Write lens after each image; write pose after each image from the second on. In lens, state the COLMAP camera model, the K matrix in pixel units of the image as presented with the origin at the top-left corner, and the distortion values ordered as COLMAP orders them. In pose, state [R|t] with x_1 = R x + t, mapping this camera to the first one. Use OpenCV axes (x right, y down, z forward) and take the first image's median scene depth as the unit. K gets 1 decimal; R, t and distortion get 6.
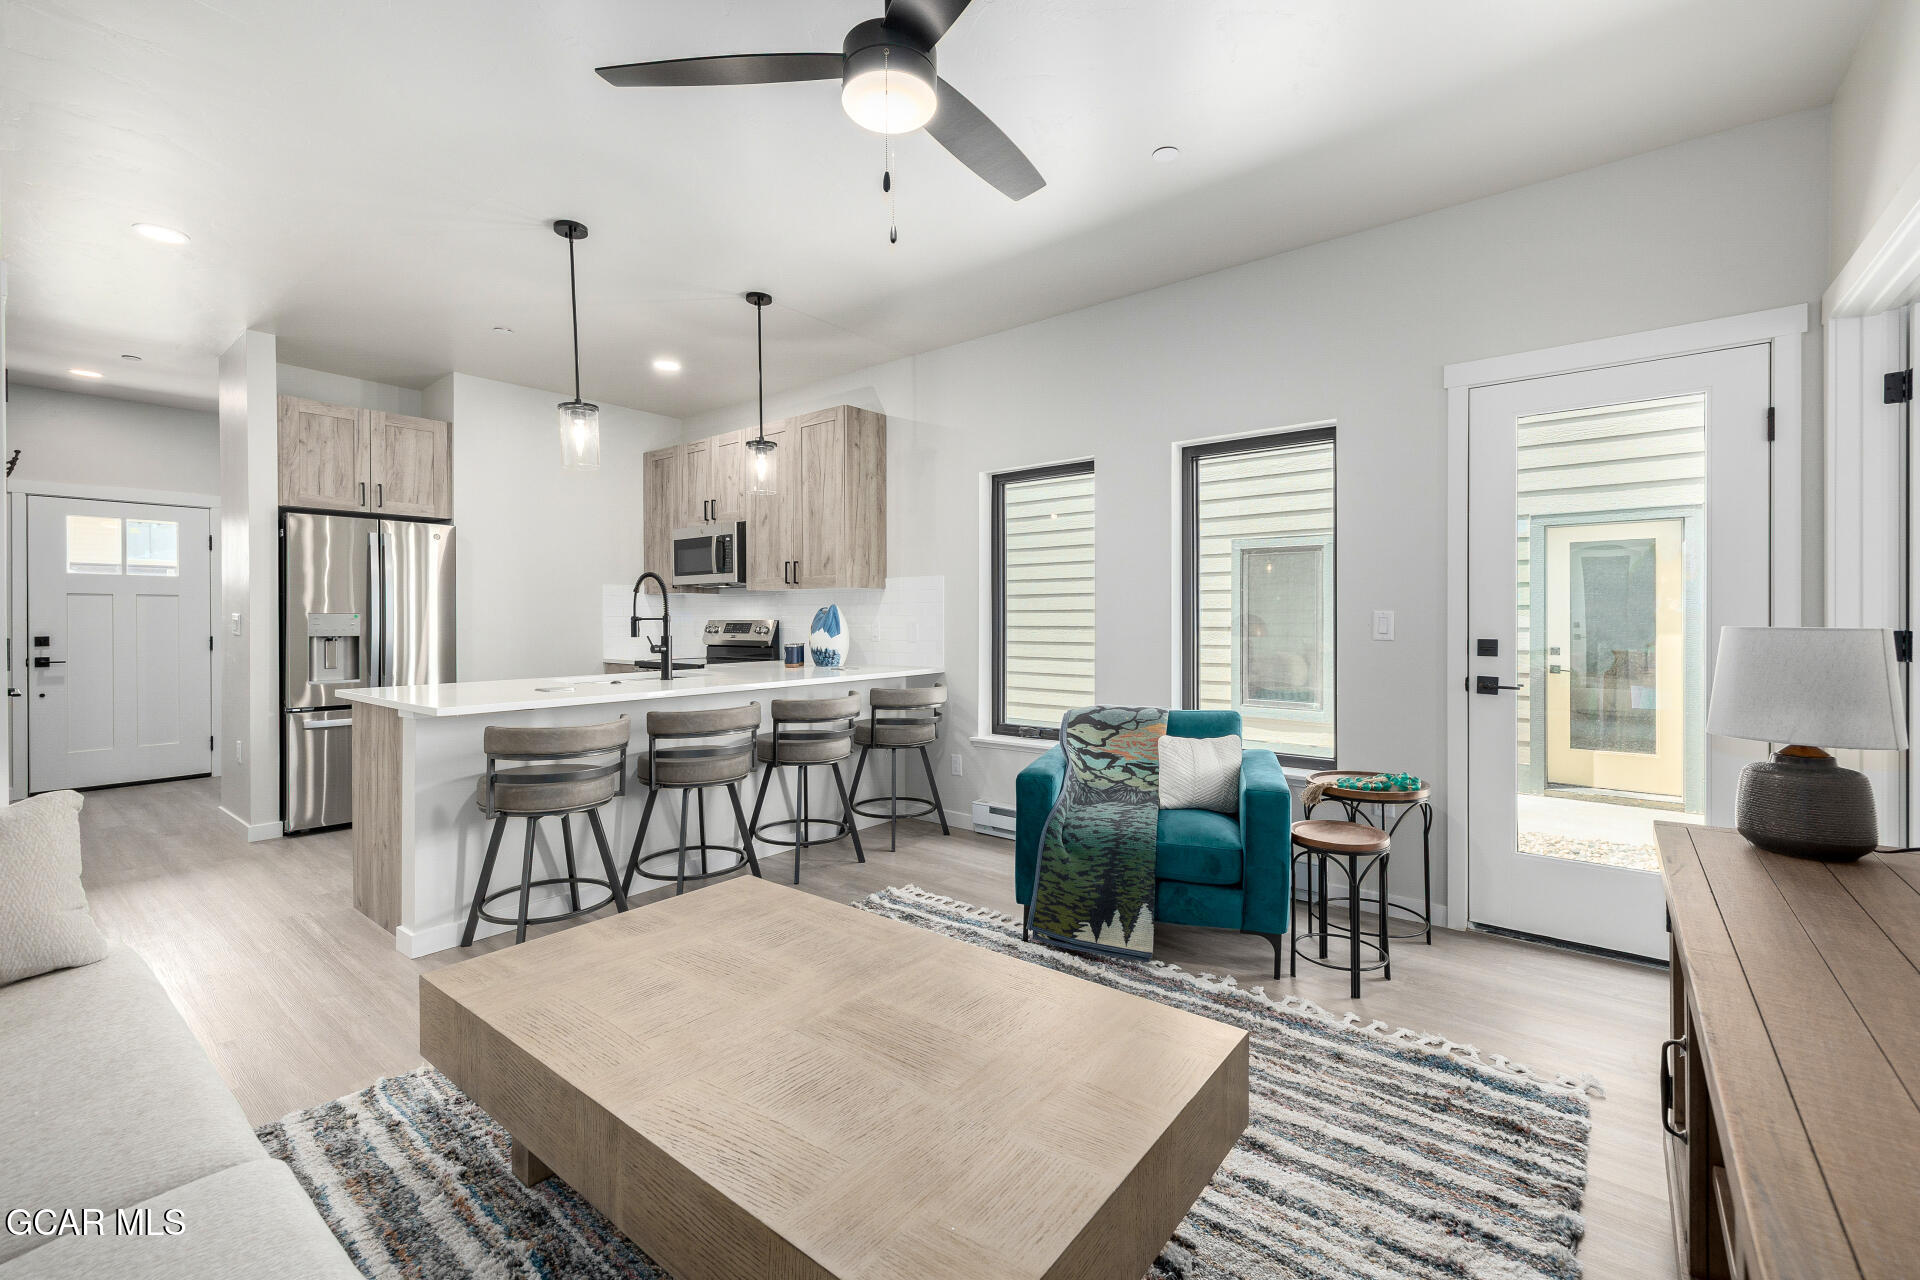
lens RADIAL K [[811.5, 0, 950.8], [0, 811.5, 622.1], [0, 0, 1]] dist [0.001227, 0.000306]
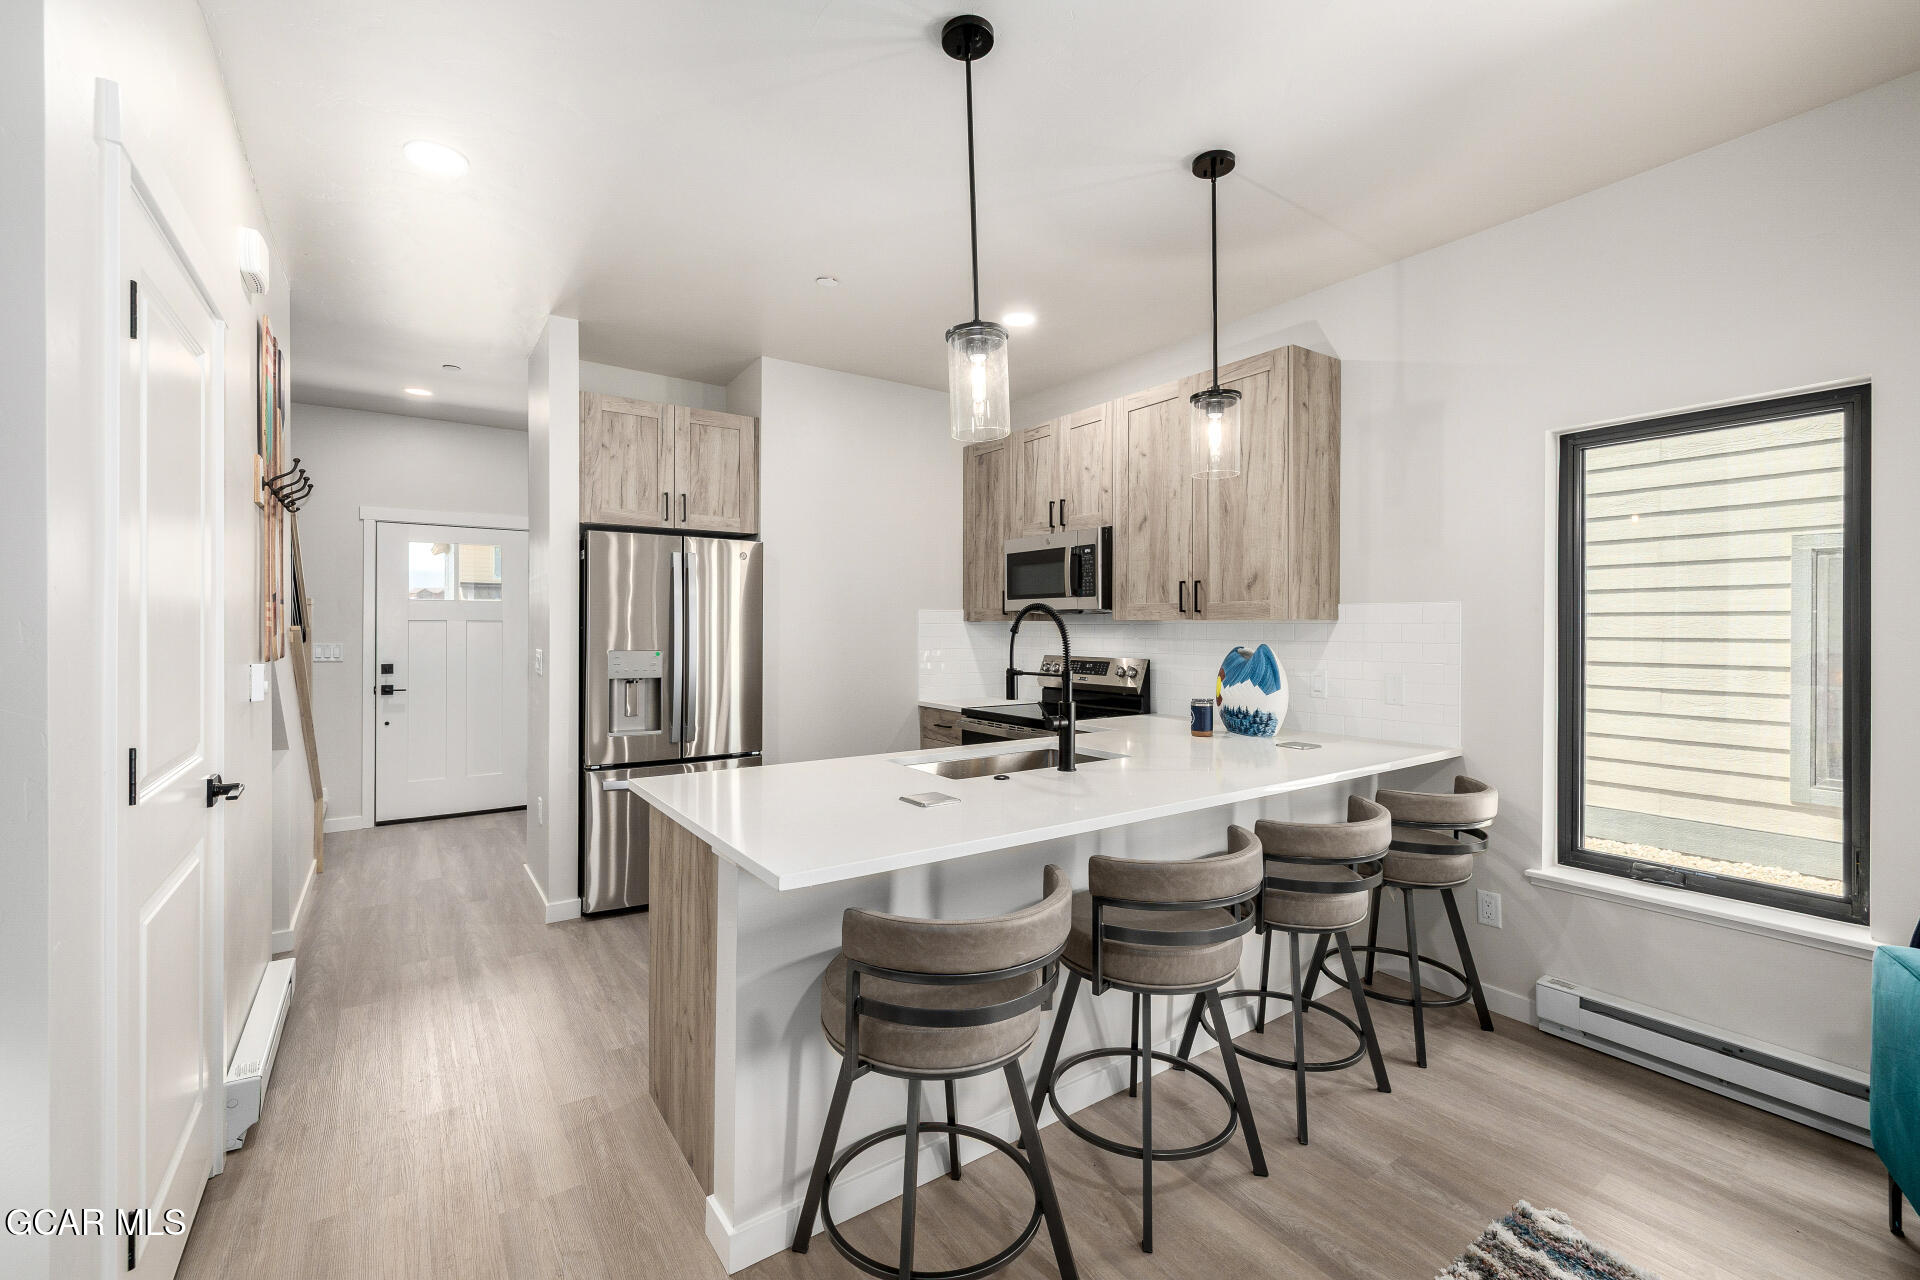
lens RADIAL K [[811.5, 0, 950.9], [0, 811.5, 625.7], [0, 0, 1]] dist [0.001227, 0.000306]
pose [[0.958661, 0.004740, -0.284511, -0.206508], [-0.006594, 0.999963, -0.005561, -0.032290], [0.284474, 0.007208, 0.958657, 0.285697]]
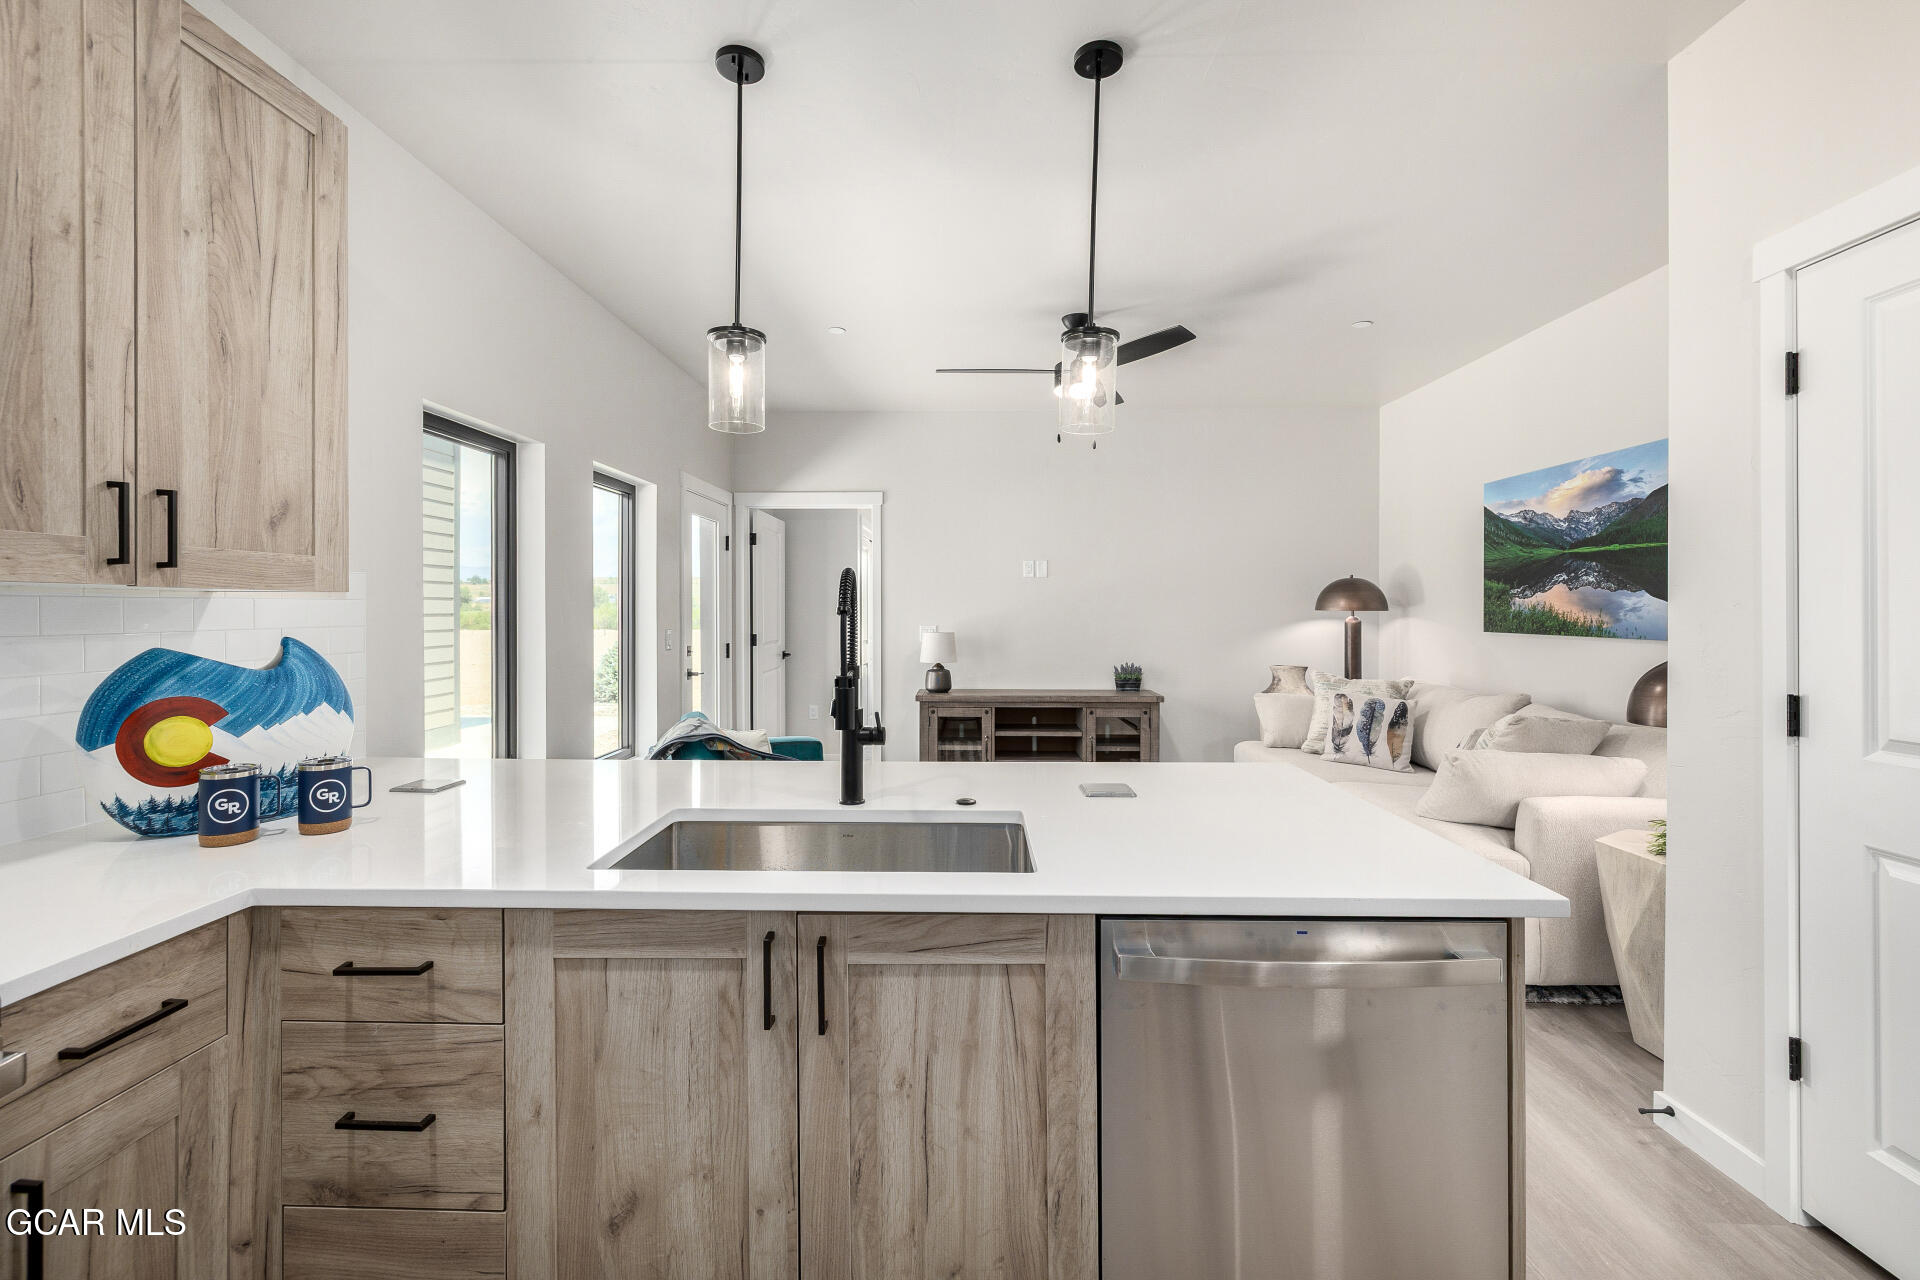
lens RADIAL K [[811.5, 0, 952.5], [0, 811.5, 610.6], [0, 0, 1]] dist [0.001227, 0.000306]
pose [[-0.604599, 0.000320, 0.796530, -0.618077], [0.004226, 0.999987, 0.002806, -0.033673], [-0.796519, 0.005063, -0.604593, 1.004846]]
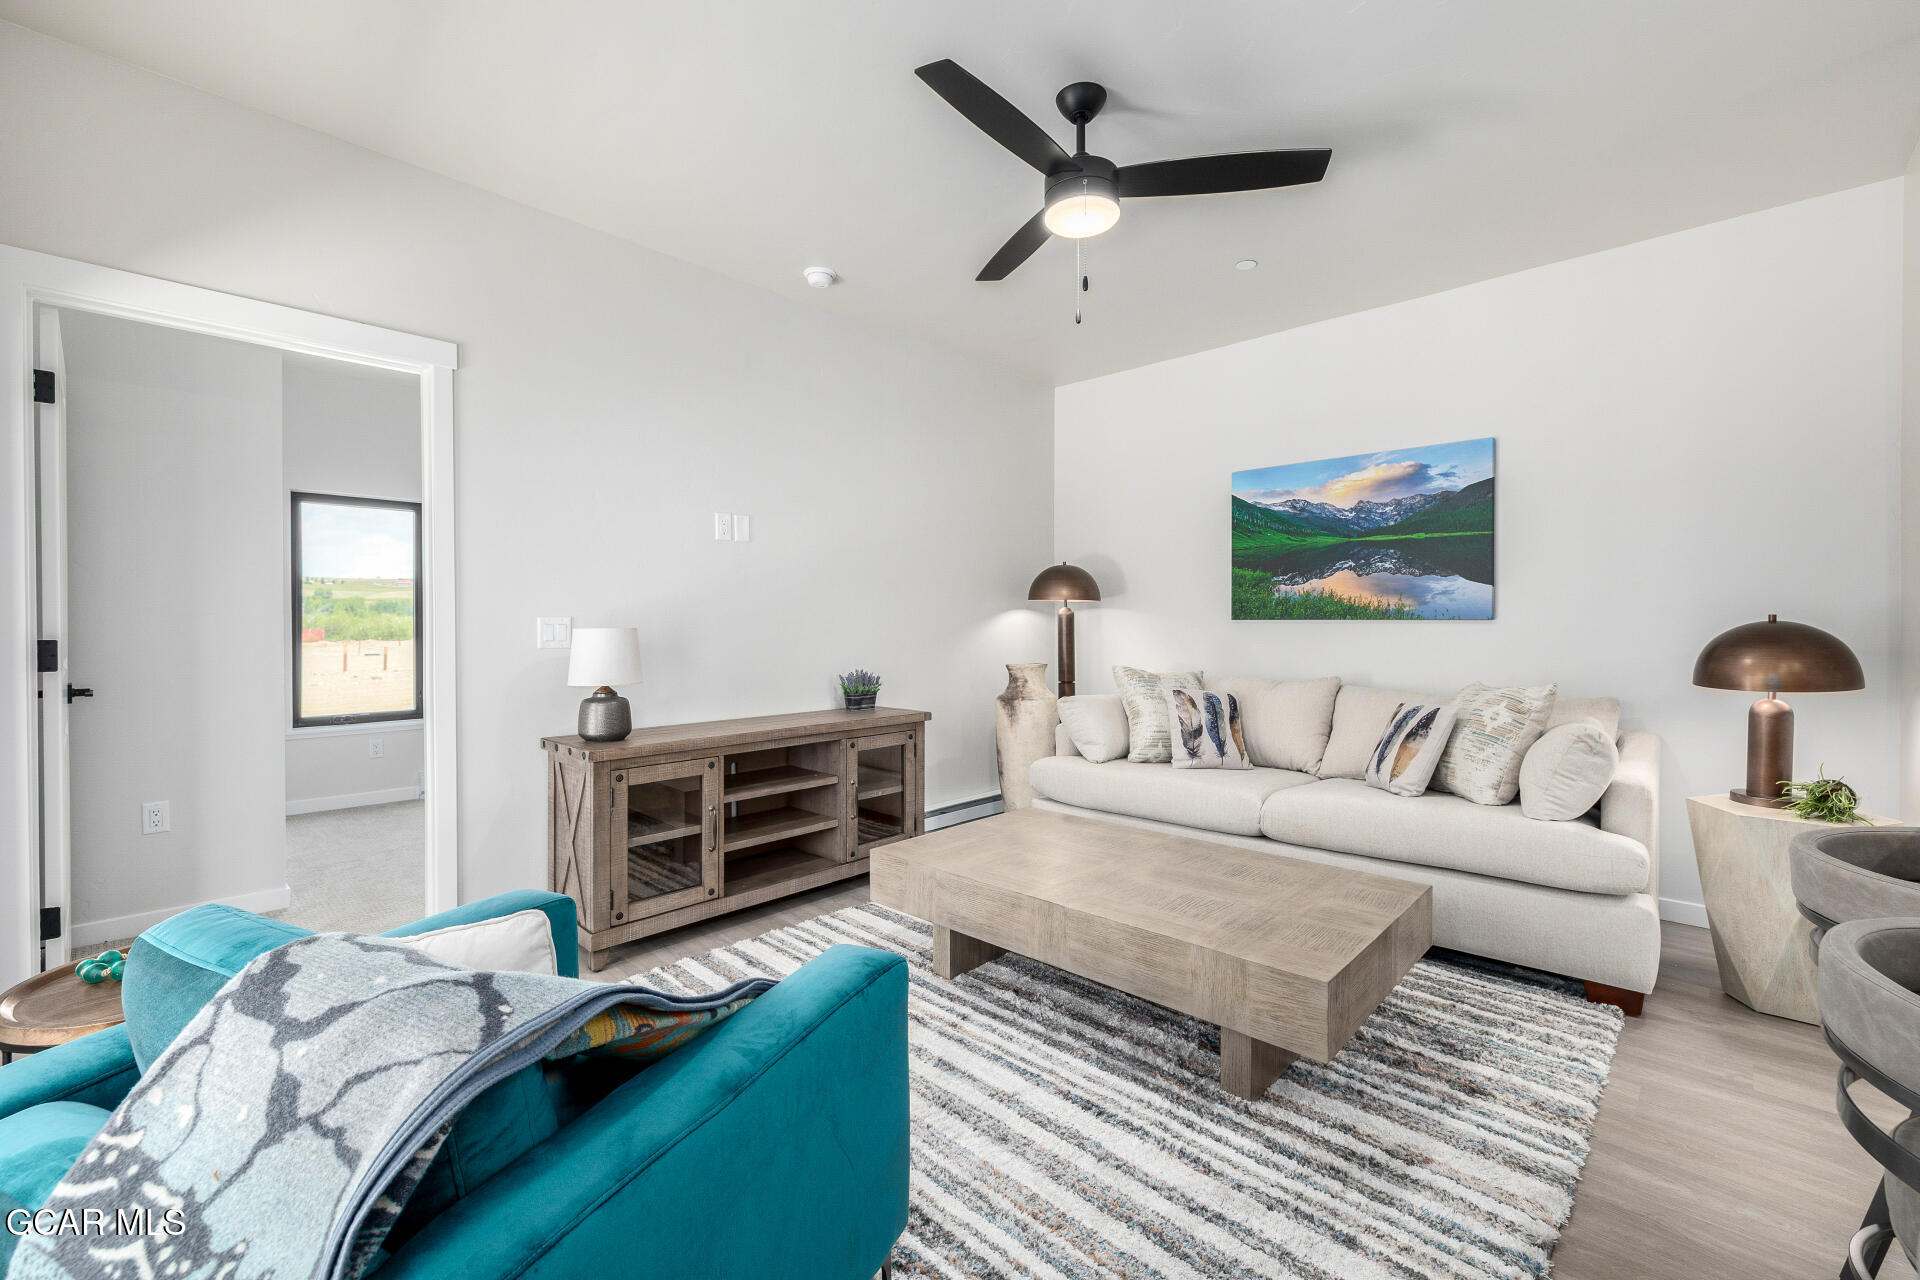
lens RADIAL K [[811.5, 0, 953.2], [0, 811.5, 617.7], [0, 0, 1]] dist [0.001227, 0.000306]
pose [[-0.996330, 0.002522, 0.085563, 0.007852], [0.002538, 0.999997, 0.000070, -0.006599], [-0.085563, 0.000286, -0.996333, 0.914764]]
